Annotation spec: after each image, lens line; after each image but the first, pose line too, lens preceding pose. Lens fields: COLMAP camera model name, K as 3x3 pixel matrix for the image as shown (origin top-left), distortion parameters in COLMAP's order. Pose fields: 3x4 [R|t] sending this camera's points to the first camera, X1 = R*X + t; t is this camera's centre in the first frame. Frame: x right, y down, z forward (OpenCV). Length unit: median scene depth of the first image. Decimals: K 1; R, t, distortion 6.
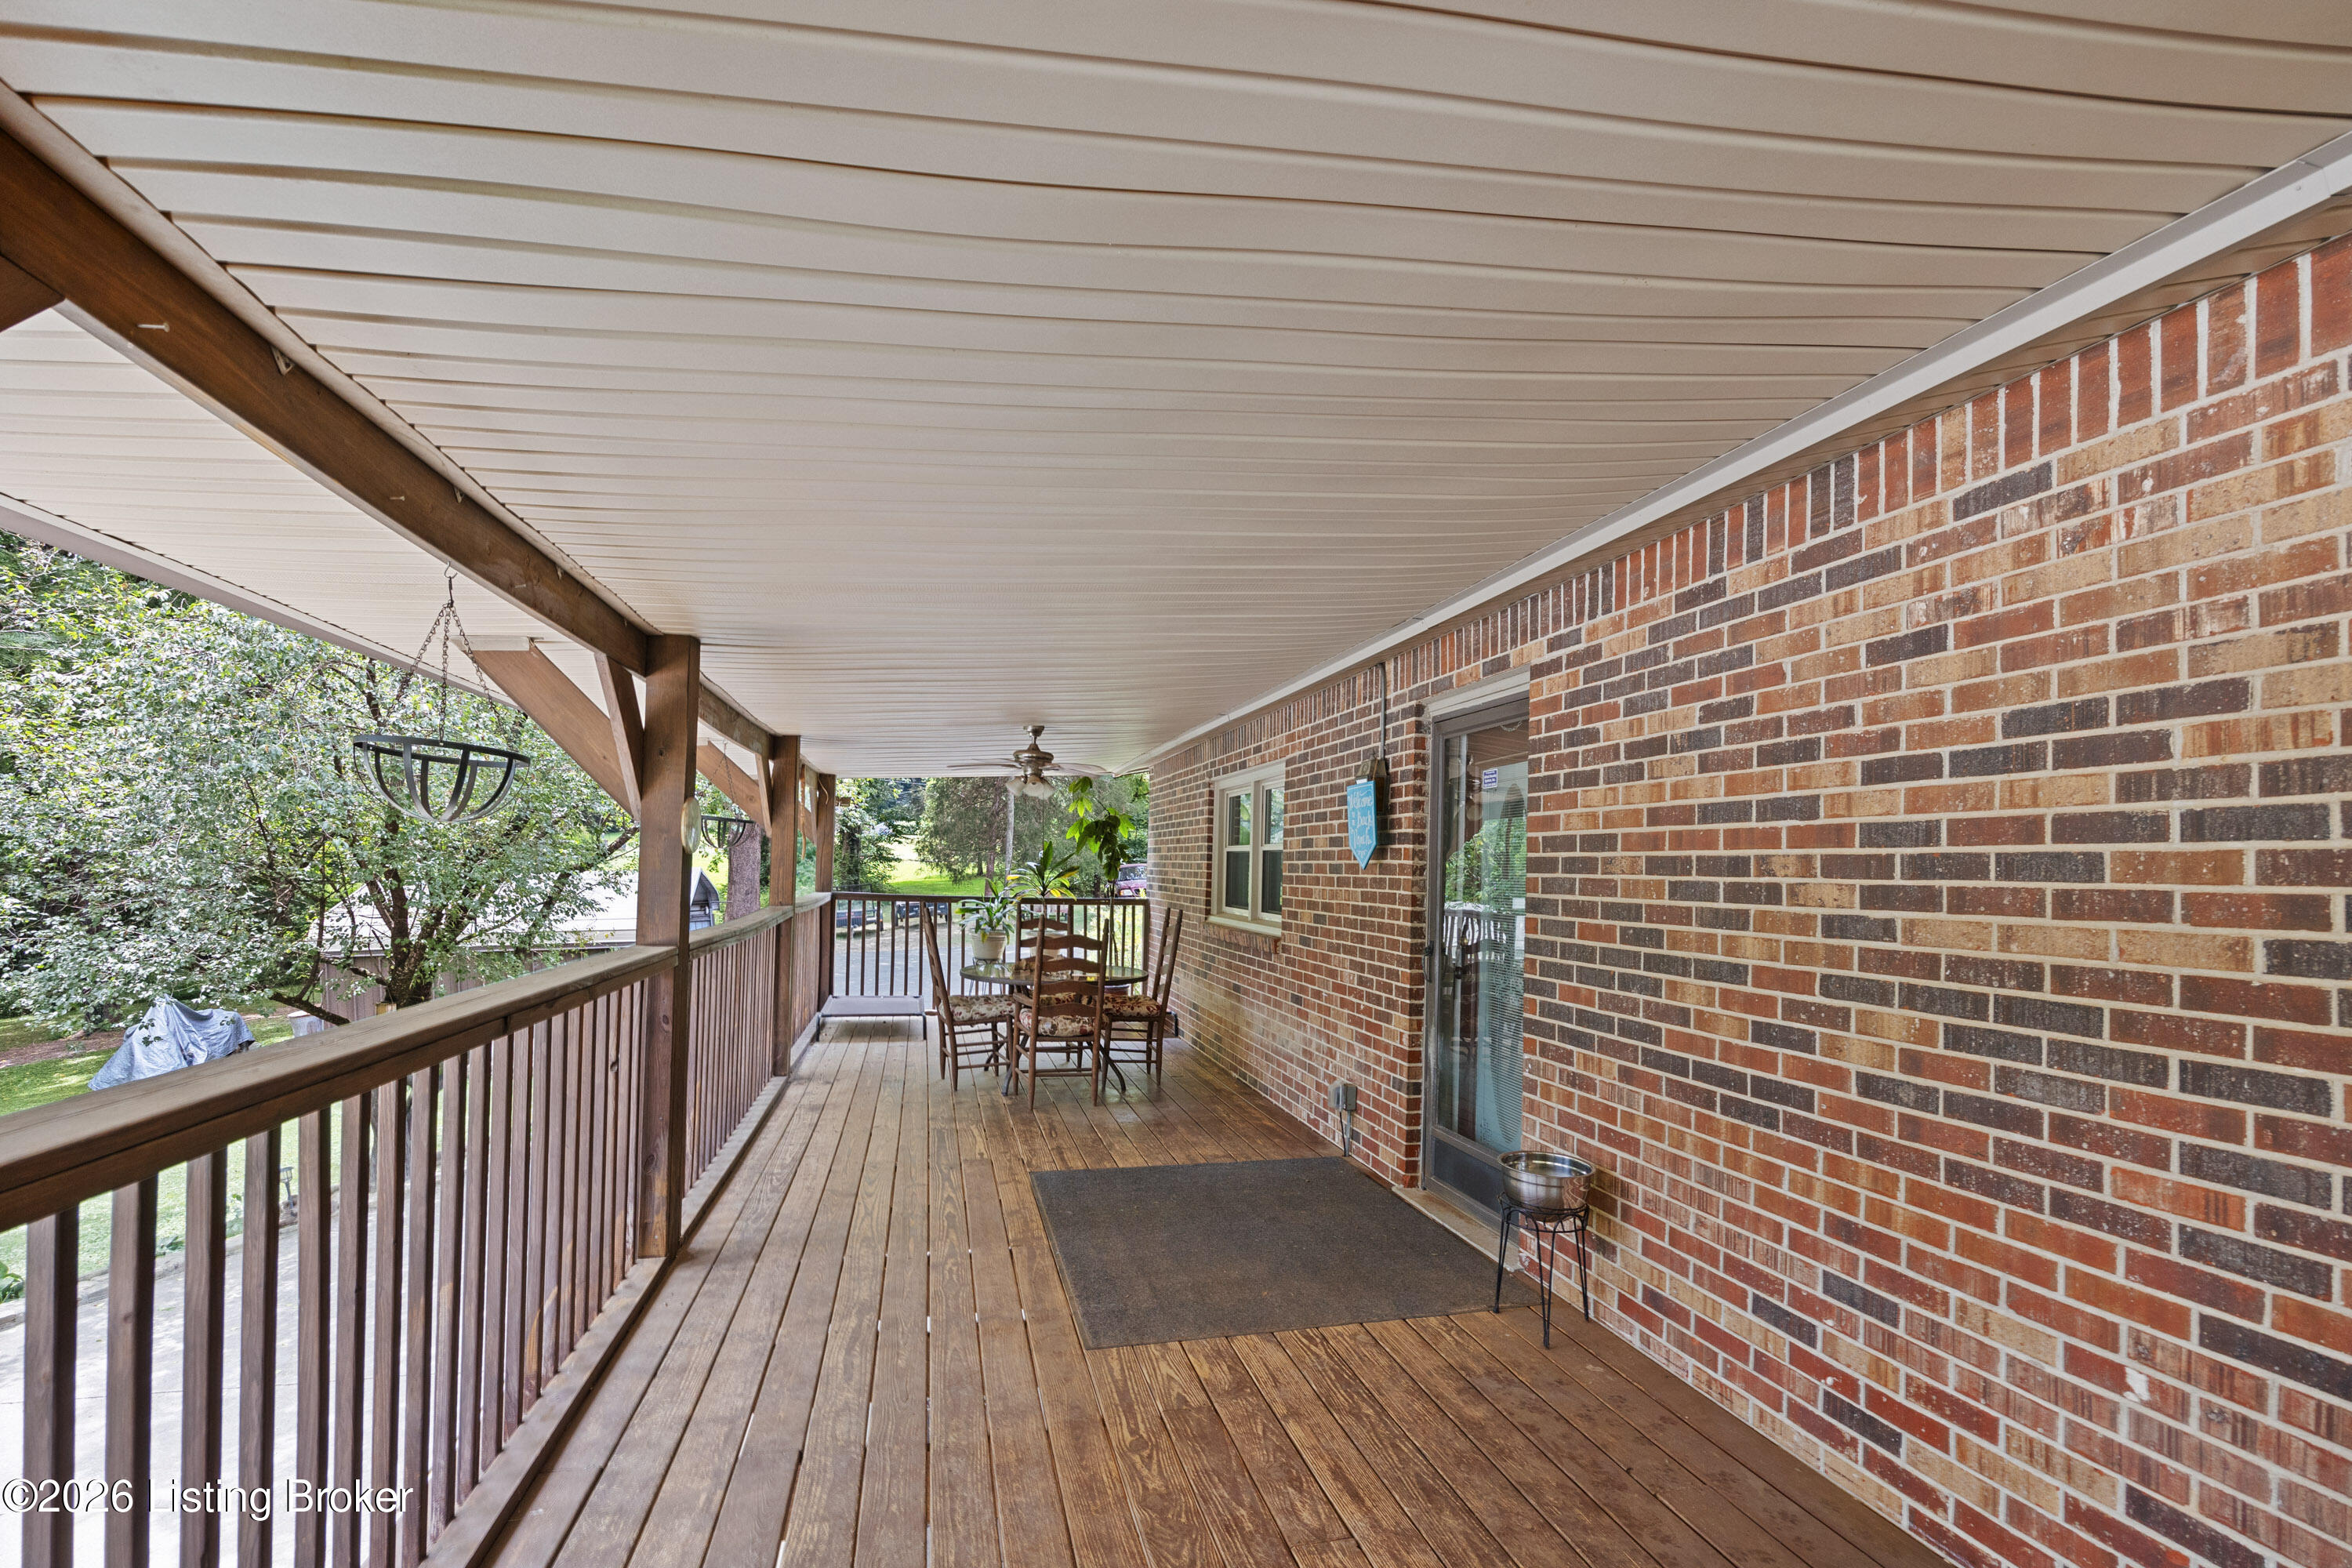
lens RADIAL K [[1046.6, 0, 1181.6], [0, 1046.6, 890.8], [0, 0, 1]] dist [-0.017897, -0.000056]
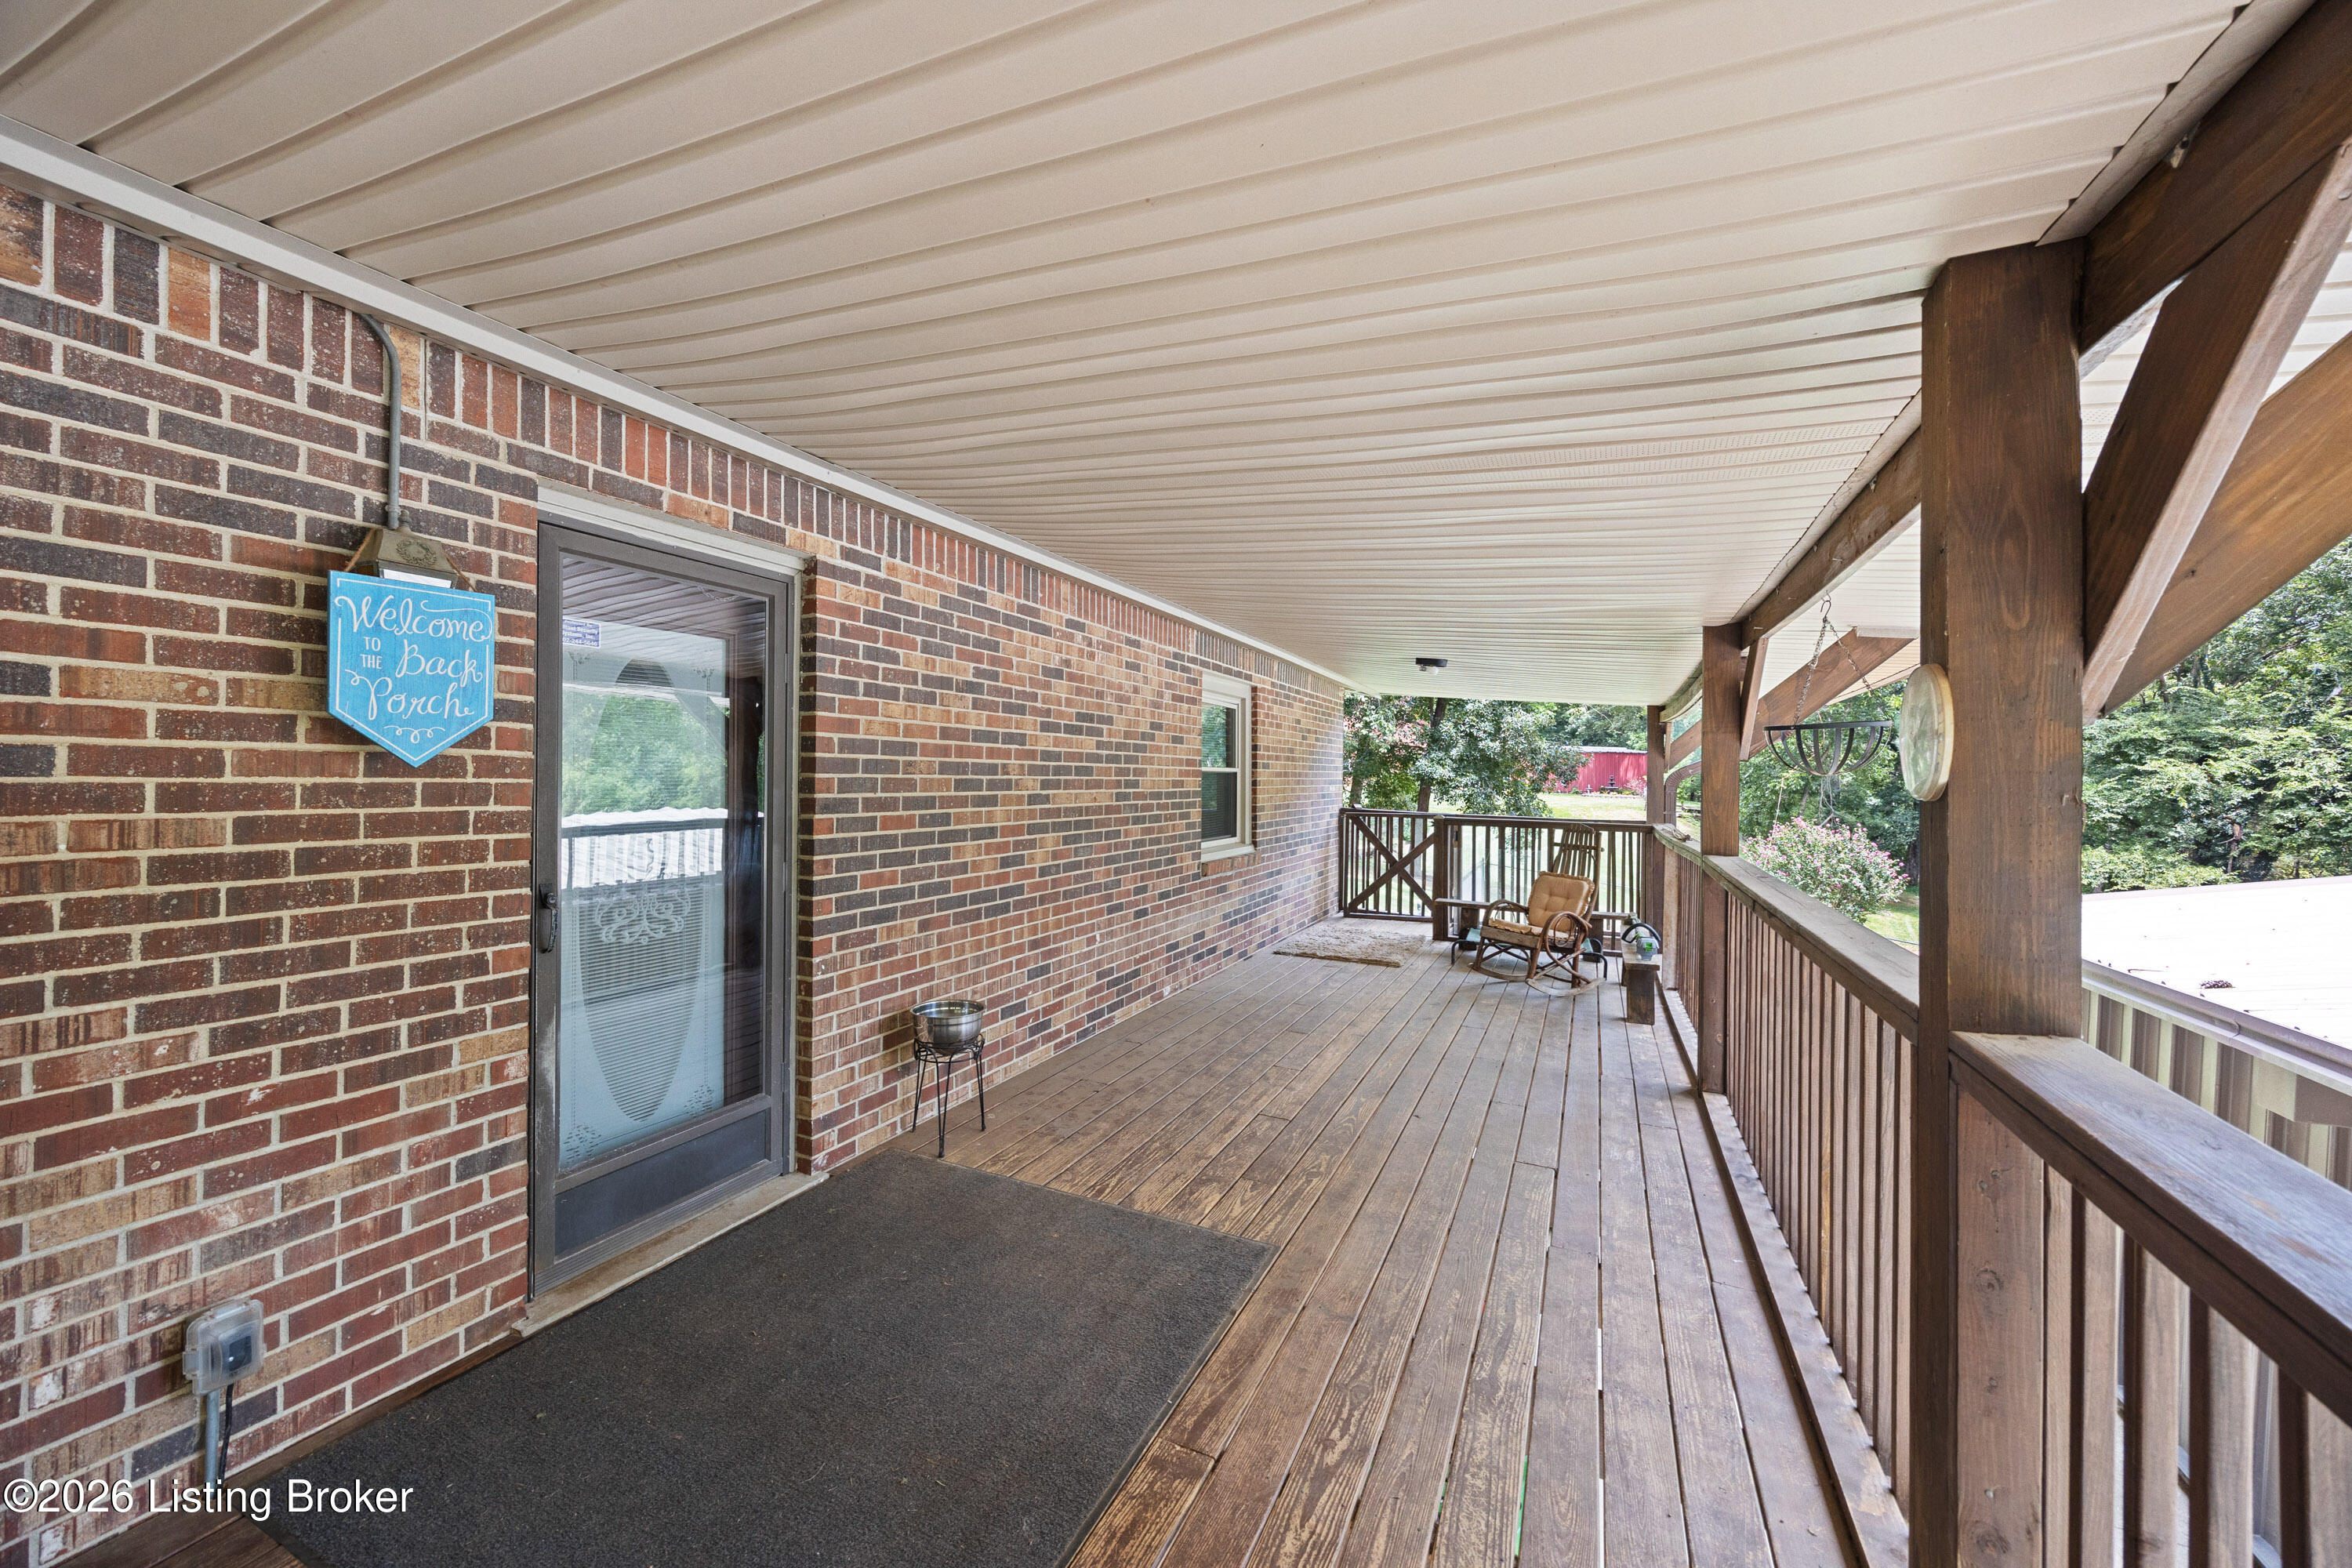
lens RADIAL K [[907.6, 0, 1176.0], [0, 907.6, 784.0], [0, 0, 1]] dist [-0.003526, 0.000066]
pose [[-0.782383, -0.042516, 0.621345, -0.599955], [-0.022254, 0.998939, 0.040331, -0.064012], [-0.622400, 0.017727, -0.782498, 1.910686]]
